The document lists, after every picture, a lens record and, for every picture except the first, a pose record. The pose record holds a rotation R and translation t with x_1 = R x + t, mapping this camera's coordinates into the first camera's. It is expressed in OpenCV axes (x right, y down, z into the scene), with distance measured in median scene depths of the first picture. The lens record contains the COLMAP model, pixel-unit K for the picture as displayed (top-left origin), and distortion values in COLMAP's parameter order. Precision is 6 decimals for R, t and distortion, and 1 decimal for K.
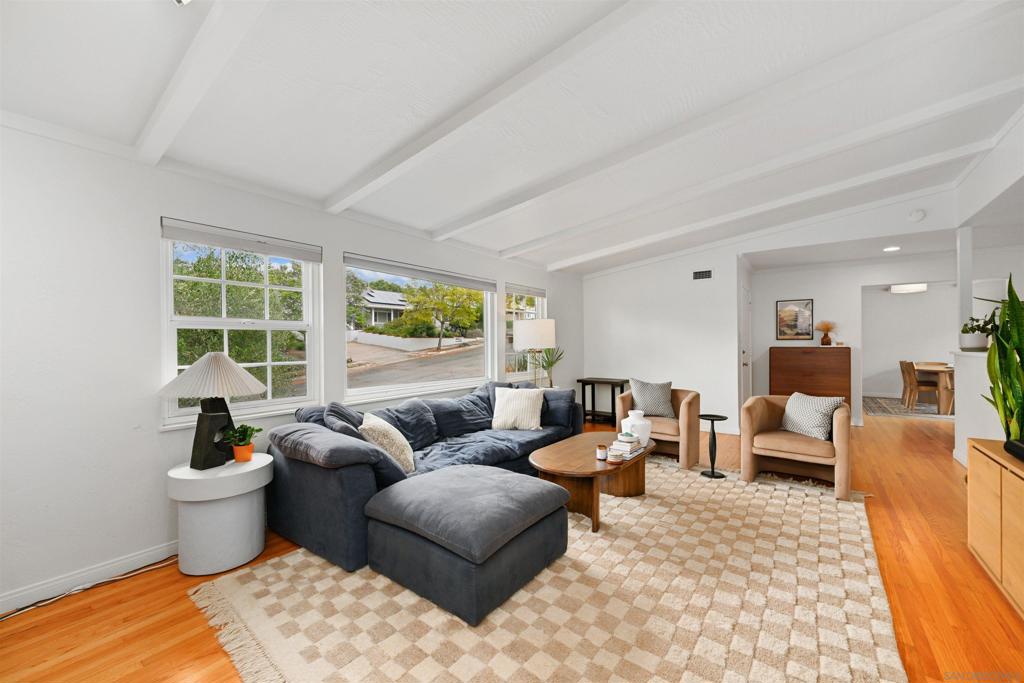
lens RADIAL K [[400.4, 0, 516.9], [0, 400.4, 348.0], [0, 0, 1]] dist [-0.004168, 0.001018]
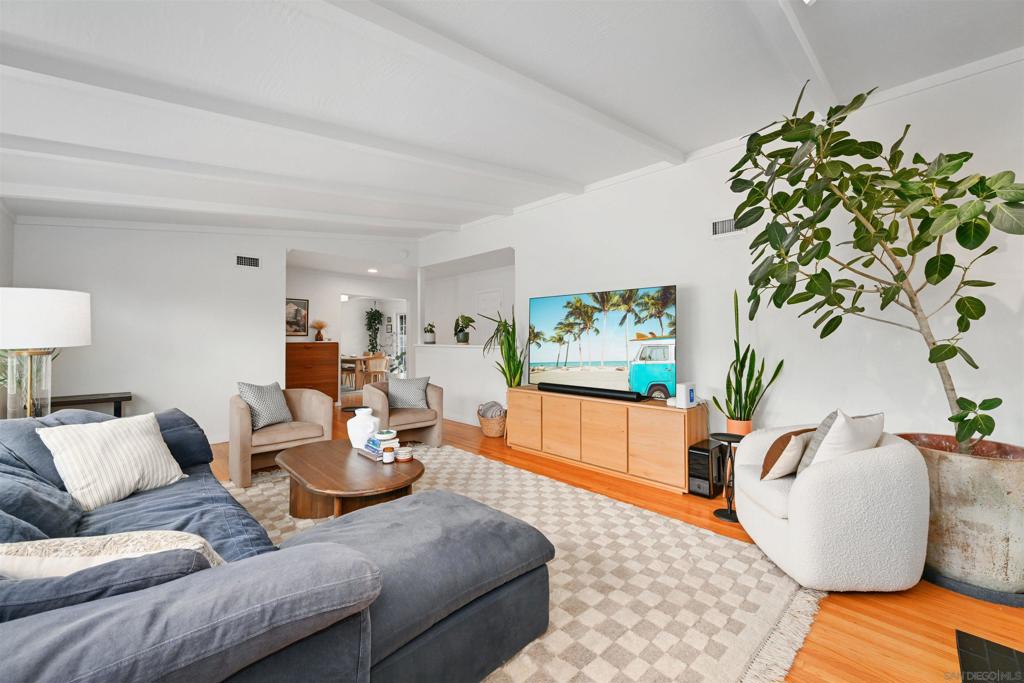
lens RADIAL K [[400.4, 0, 516.6], [0, 400.4, 335.1], [0, 0, 1]] dist [-0.004168, 0.001018]
pose [[0.151586, 0.018592, 0.988269, -0.724631], [0.006657, 0.999781, -0.019830, 0.006562], [-0.988422, 0.009585, 0.151429, 0.620762]]
